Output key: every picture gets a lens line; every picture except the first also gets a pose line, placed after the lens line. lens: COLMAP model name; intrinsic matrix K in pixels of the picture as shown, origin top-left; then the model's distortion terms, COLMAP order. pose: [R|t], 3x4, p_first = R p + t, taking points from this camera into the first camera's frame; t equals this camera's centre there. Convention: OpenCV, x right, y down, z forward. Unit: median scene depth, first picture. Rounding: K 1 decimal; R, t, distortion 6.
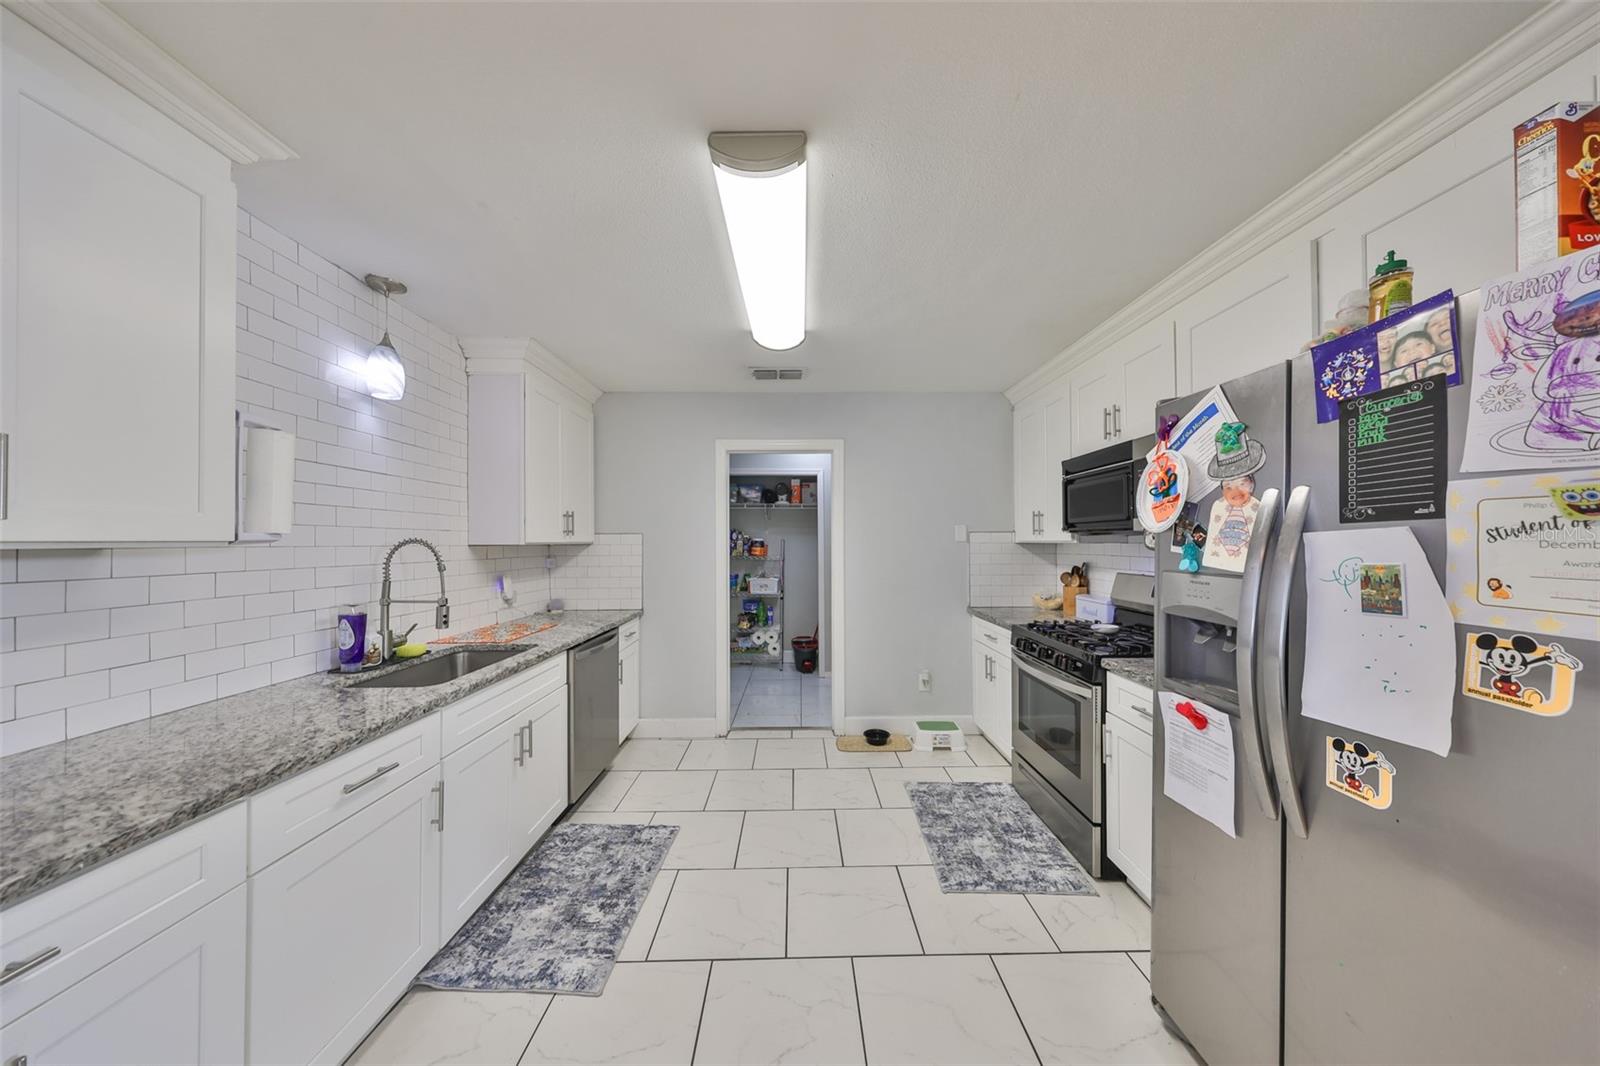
lens RADIAL K [[502.0, 0, 816.4], [0, 502.0, 541.6], [0, 0, 1]] dist [0.001766, 0.000221]
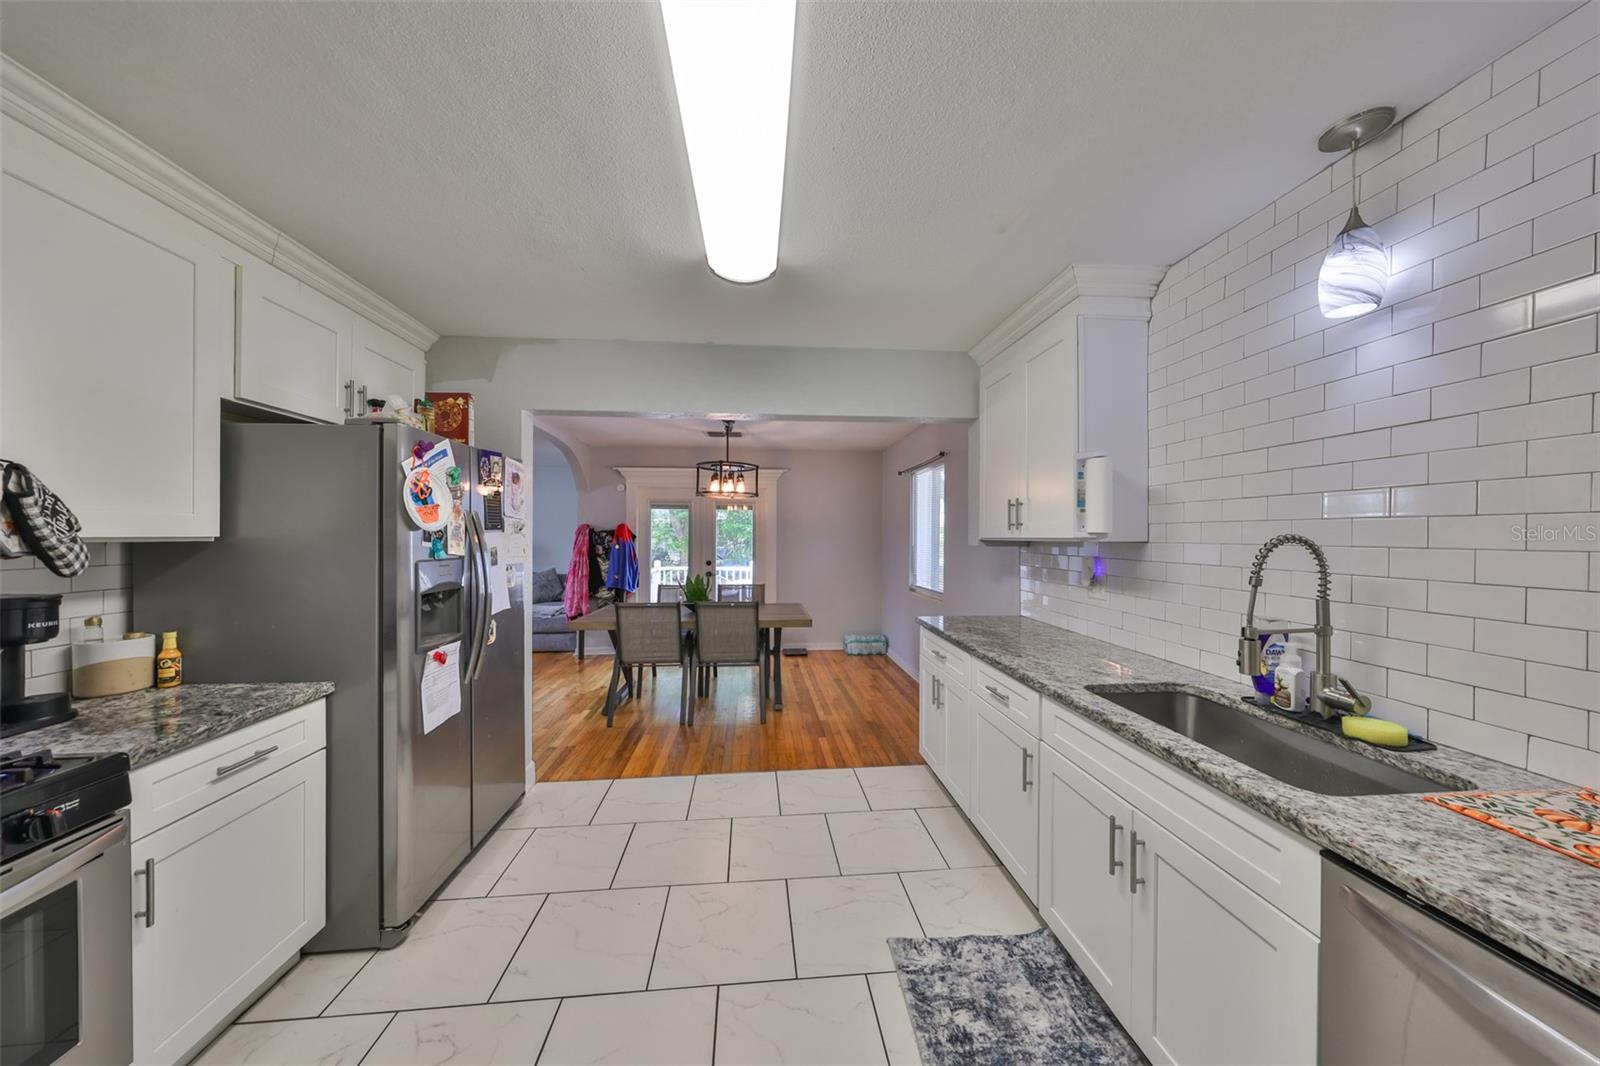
lens RADIAL K [[502.0, 0, 816.5], [0, 502.0, 535.7], [0, 0, 1]] dist [0.001766, 0.000221]
pose [[-0.995953, -0.000277, -0.089878, -0.116604], [-0.000314, 1.000000, 0.000398, -0.004688], [0.089878, 0.000425, -0.995953, 1.434956]]
